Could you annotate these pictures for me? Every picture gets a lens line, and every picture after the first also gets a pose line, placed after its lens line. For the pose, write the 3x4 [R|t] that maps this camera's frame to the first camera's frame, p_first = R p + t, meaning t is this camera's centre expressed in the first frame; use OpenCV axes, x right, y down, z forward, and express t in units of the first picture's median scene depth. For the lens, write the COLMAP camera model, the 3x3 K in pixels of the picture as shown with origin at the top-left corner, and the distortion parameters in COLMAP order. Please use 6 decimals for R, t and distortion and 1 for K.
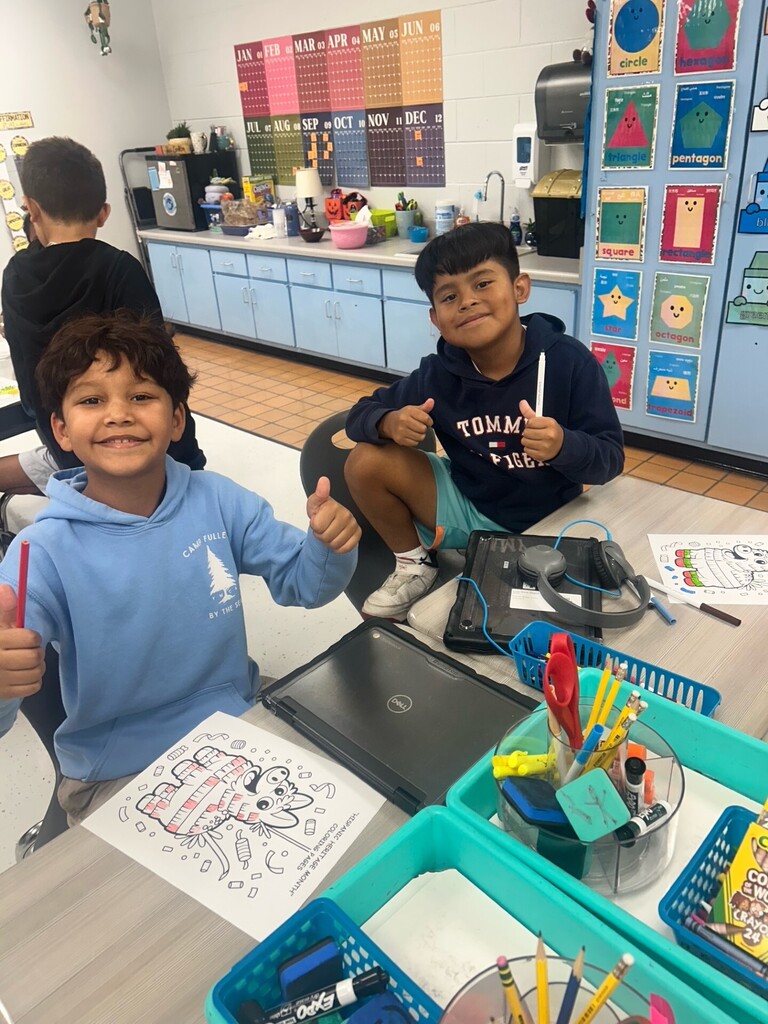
lens RADIAL K [[759.2, 0, 384.0], [0, 759.2, 512.0], [0, 0, 1]] dist [0.038507, -0.028224]
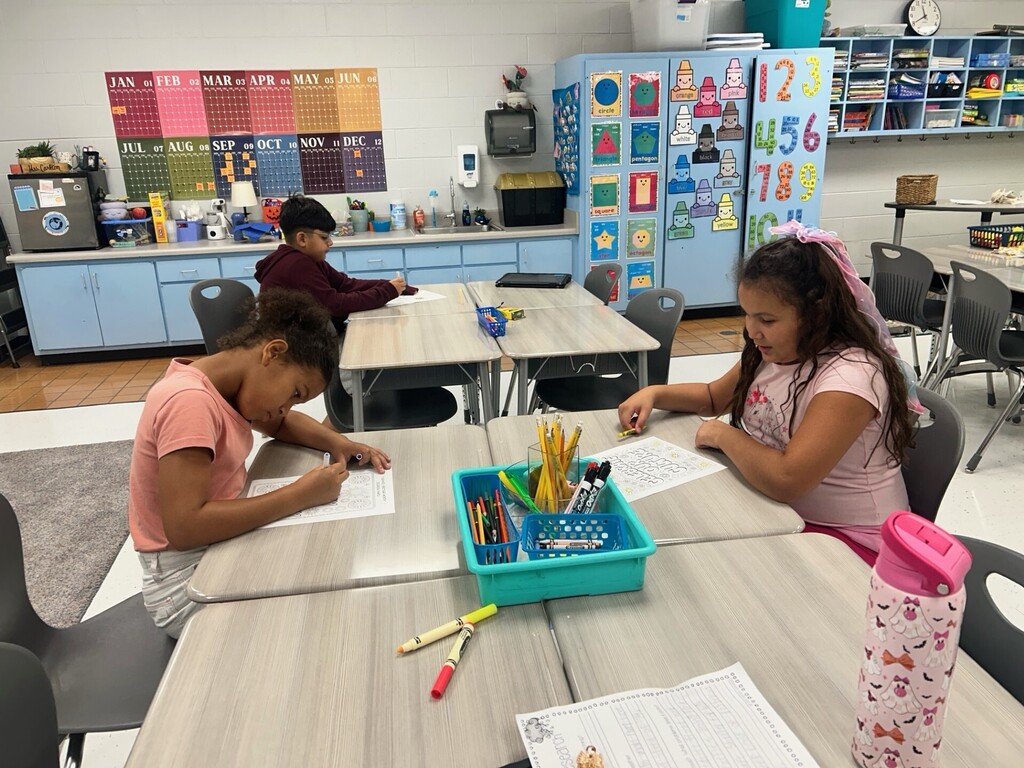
lens RADIAL K [[759.2, 0, 512.0], [0, 759.2, 384.0], [0, 0, 1]] dist [0.038507, -0.028224]
pose [[0.593815, -0.209907, 0.776739, -0.807054], [0.370219, 0.928388, -0.032143, 0.000777], [-0.714368, 0.306650, 0.629002, 0.121478]]
